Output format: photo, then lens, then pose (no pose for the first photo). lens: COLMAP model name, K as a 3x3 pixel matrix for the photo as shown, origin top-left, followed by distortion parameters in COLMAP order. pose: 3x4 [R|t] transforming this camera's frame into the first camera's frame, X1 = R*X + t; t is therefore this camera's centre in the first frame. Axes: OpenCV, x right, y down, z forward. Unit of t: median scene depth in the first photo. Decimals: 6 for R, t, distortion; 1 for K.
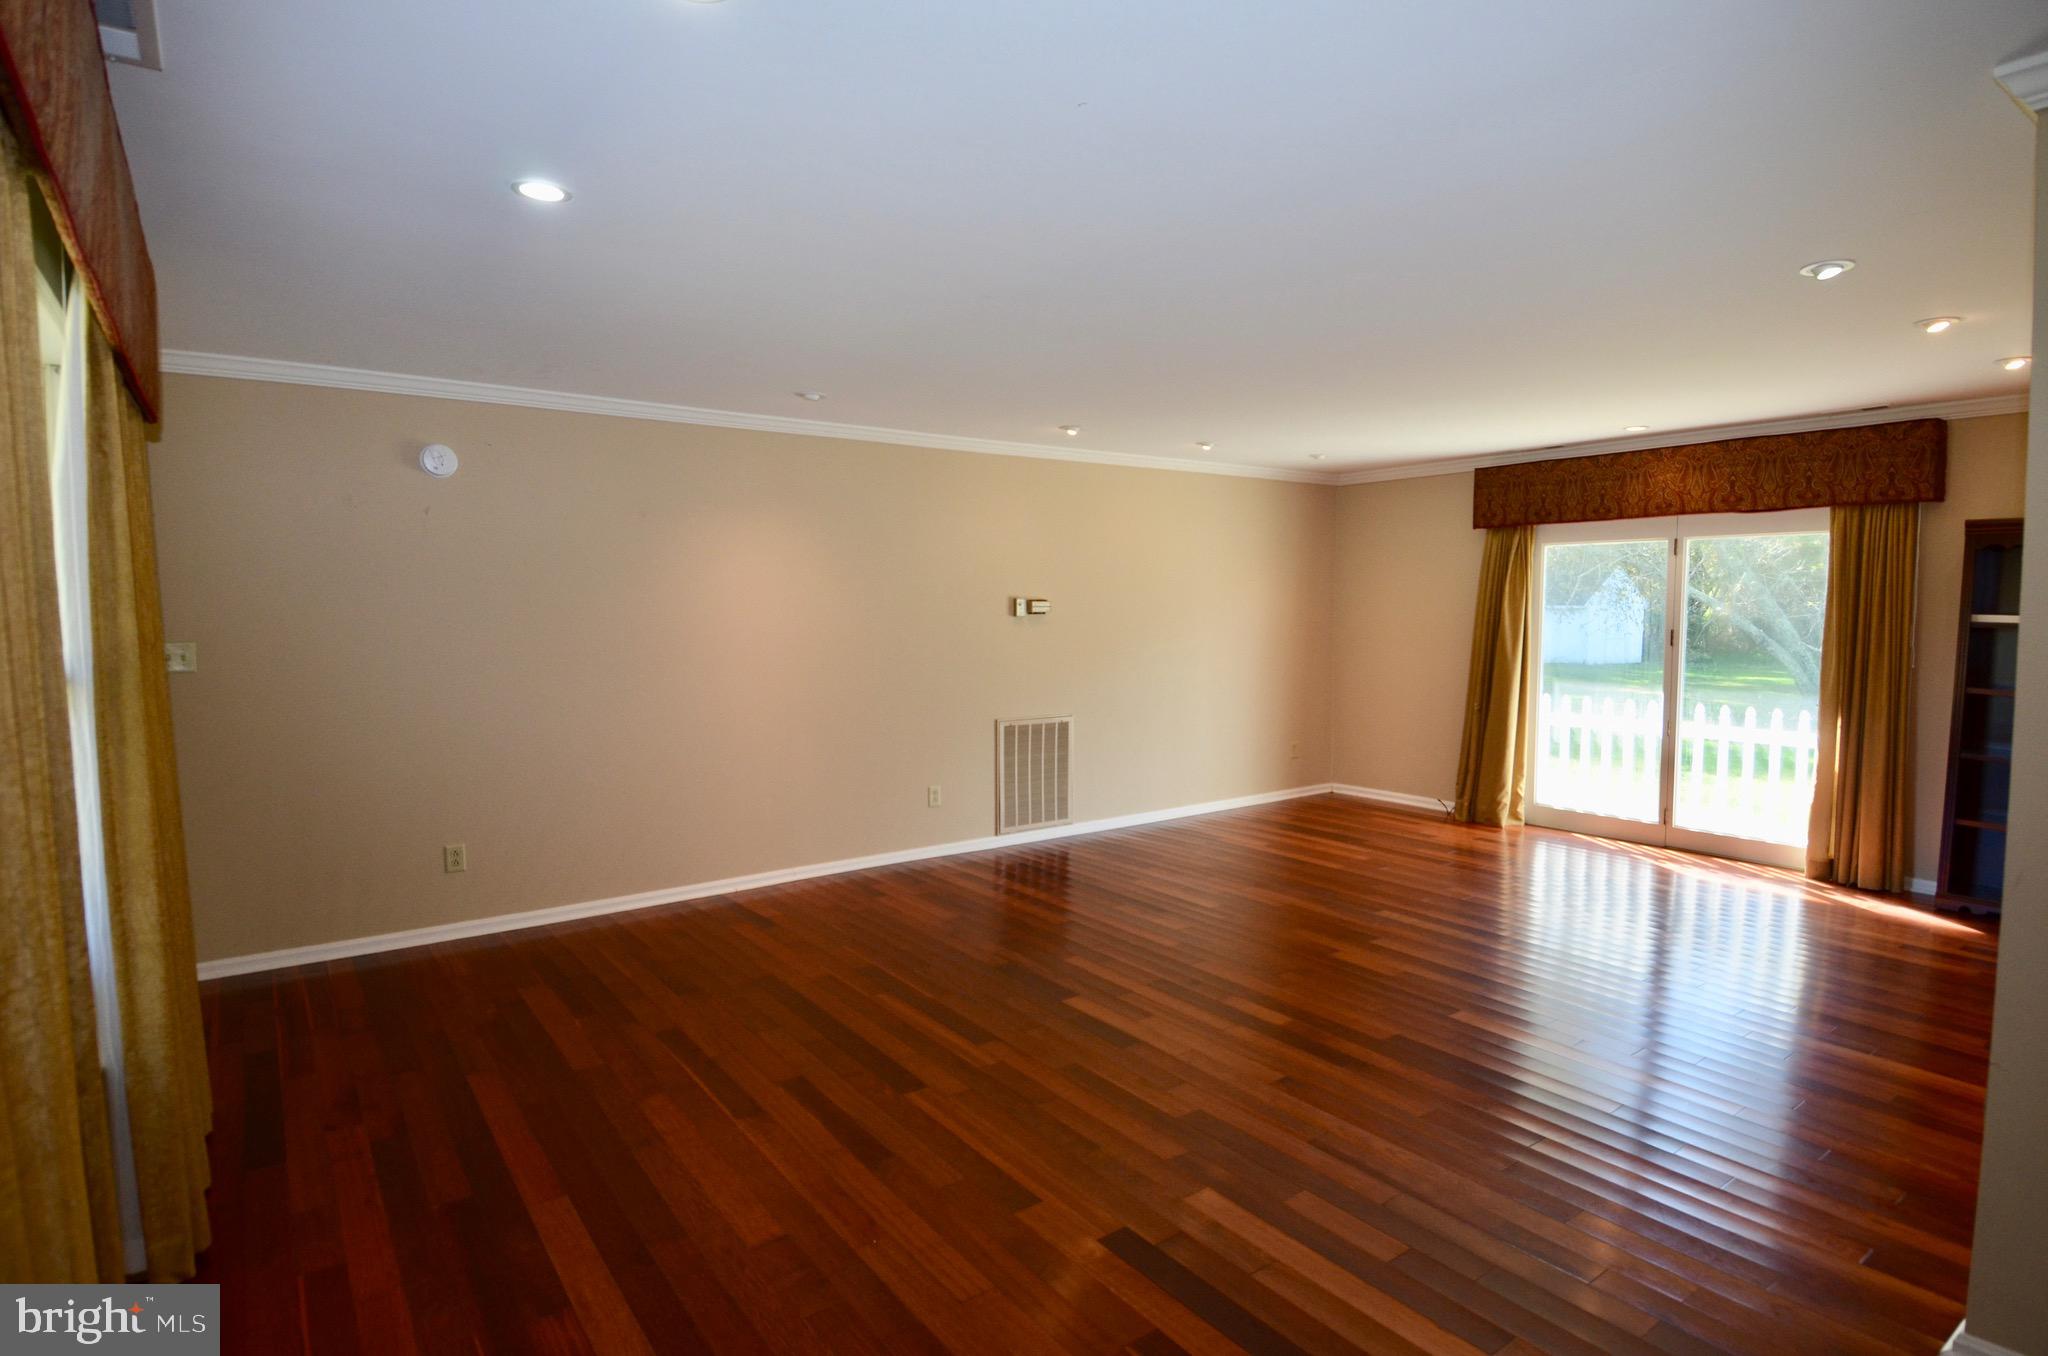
lens RADIAL K [[1074.6, 0, 1033.2], [0, 1074.6, 681.0], [0, 0, 1]] dist [0.031094, -0.031027]
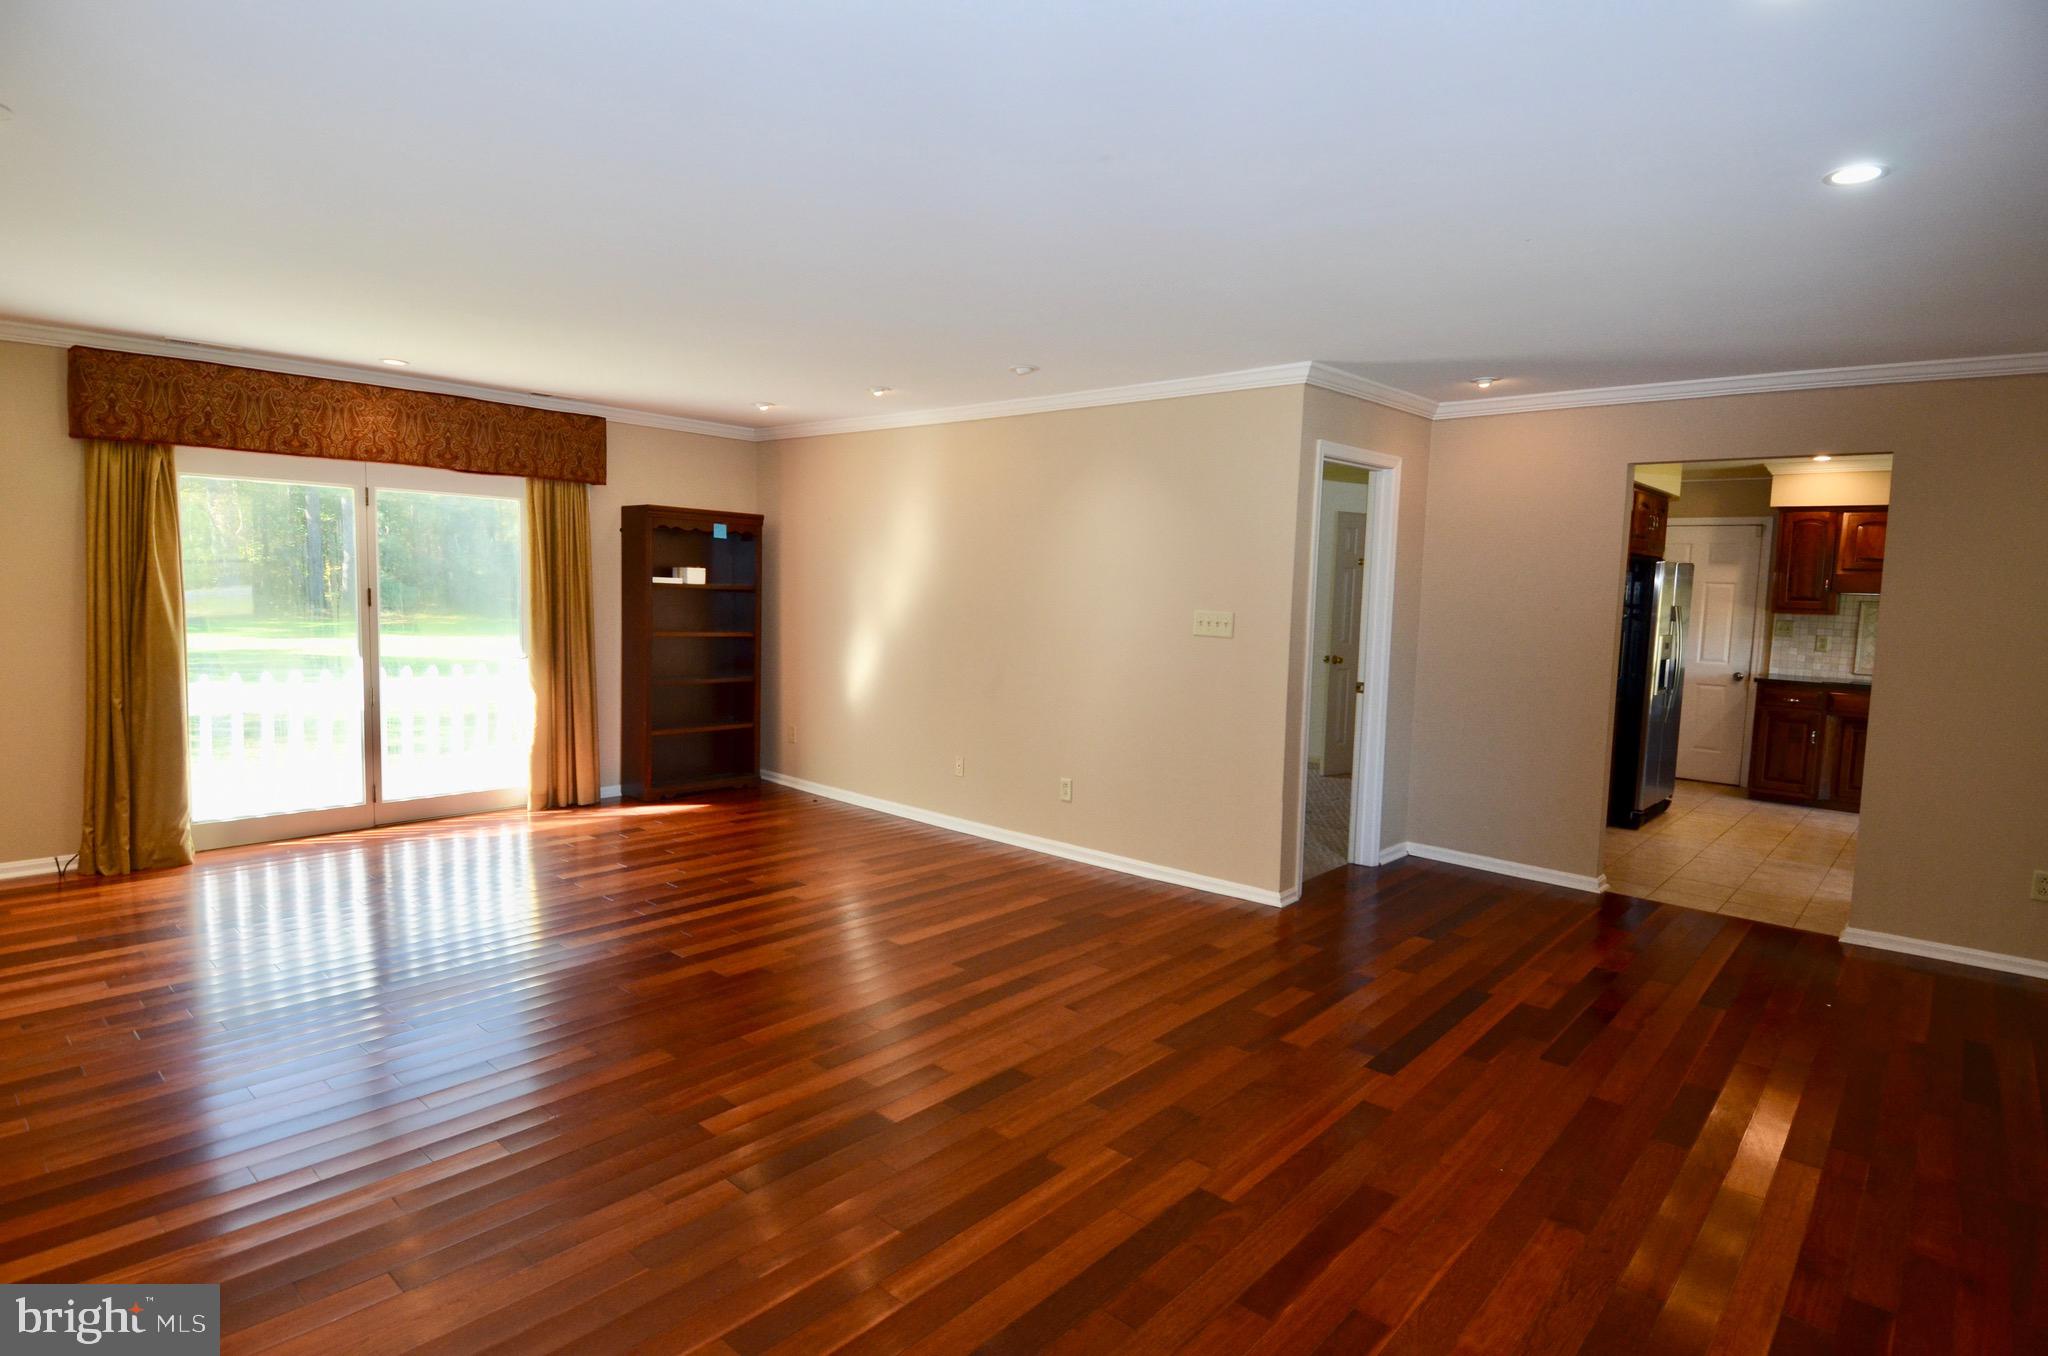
lens RADIAL K [[1074.6, 0, 1033.2], [0, 1074.6, 681.0], [0, 0, 1]] dist [0.031094, -0.031027]
pose [[-0.214040, -0.096983, 0.971999, -0.421931], [0.040533, 0.993320, 0.108036, -0.046038], [-0.975984, 0.062522, -0.208679, 0.656068]]
